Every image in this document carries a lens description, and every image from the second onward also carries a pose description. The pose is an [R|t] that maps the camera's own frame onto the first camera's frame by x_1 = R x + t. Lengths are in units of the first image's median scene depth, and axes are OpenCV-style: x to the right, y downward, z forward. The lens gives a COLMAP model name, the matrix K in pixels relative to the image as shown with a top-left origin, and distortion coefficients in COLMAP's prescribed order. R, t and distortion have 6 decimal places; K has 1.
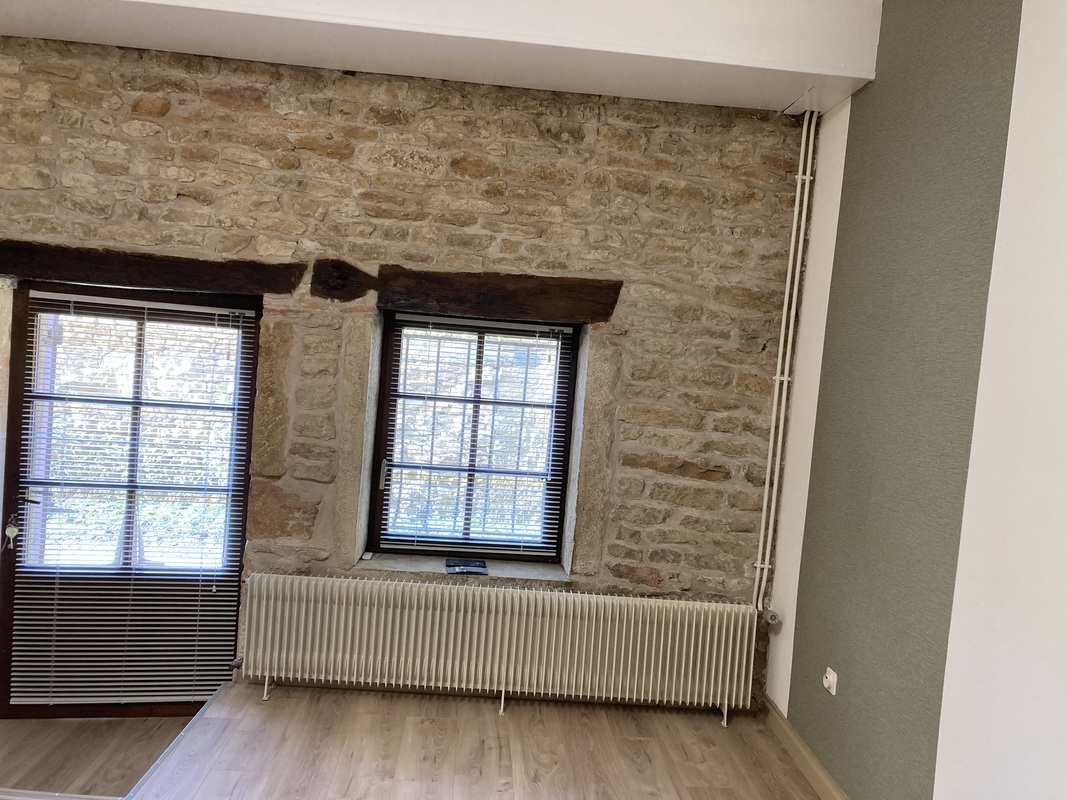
lens RADIAL K [[871.4, 0, 533.5], [0, 871.4, 400.0], [0, 0, 1]] dist [0.104753, -0.272678]
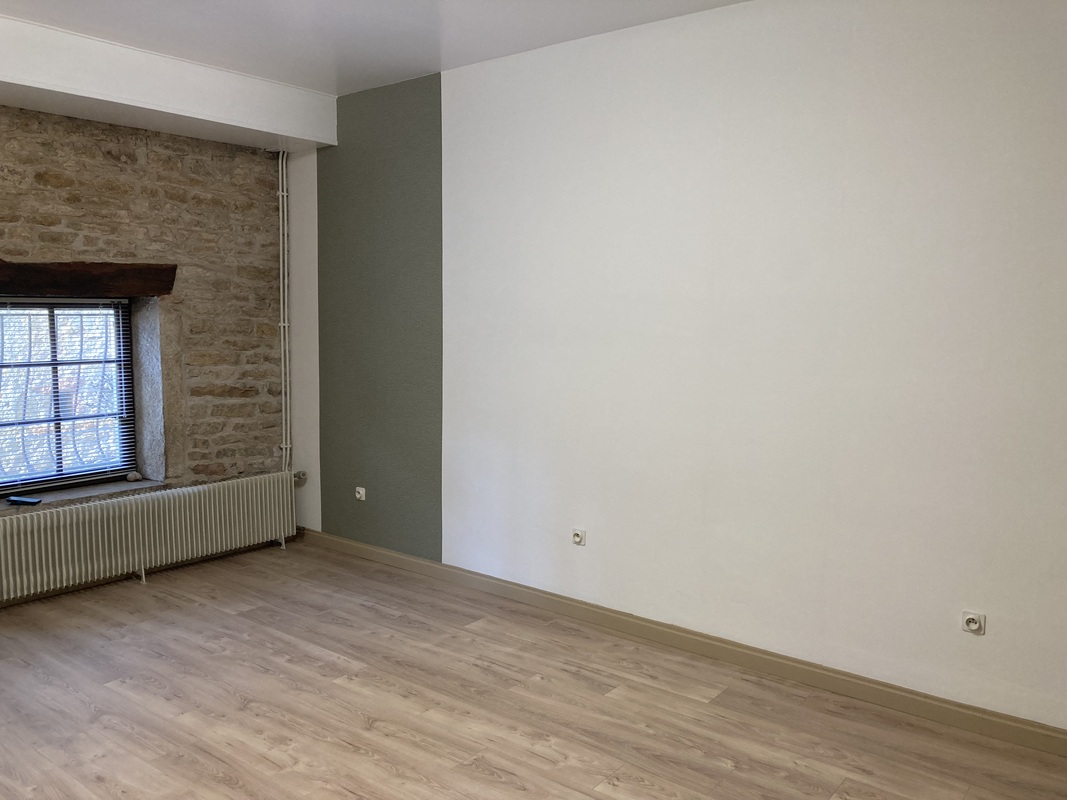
lens RADIAL K [[865.2, 0, 533.5], [0, 865.2, 400.0], [0, 0, 1]] dist [0.014135, 0.000403]
pose [[0.673079, -0.150322, 0.724133, -0.550423], [0.088540, 0.988462, 0.122896, -0.042265], [-0.734252, -0.018604, 0.678623, -0.362871]]
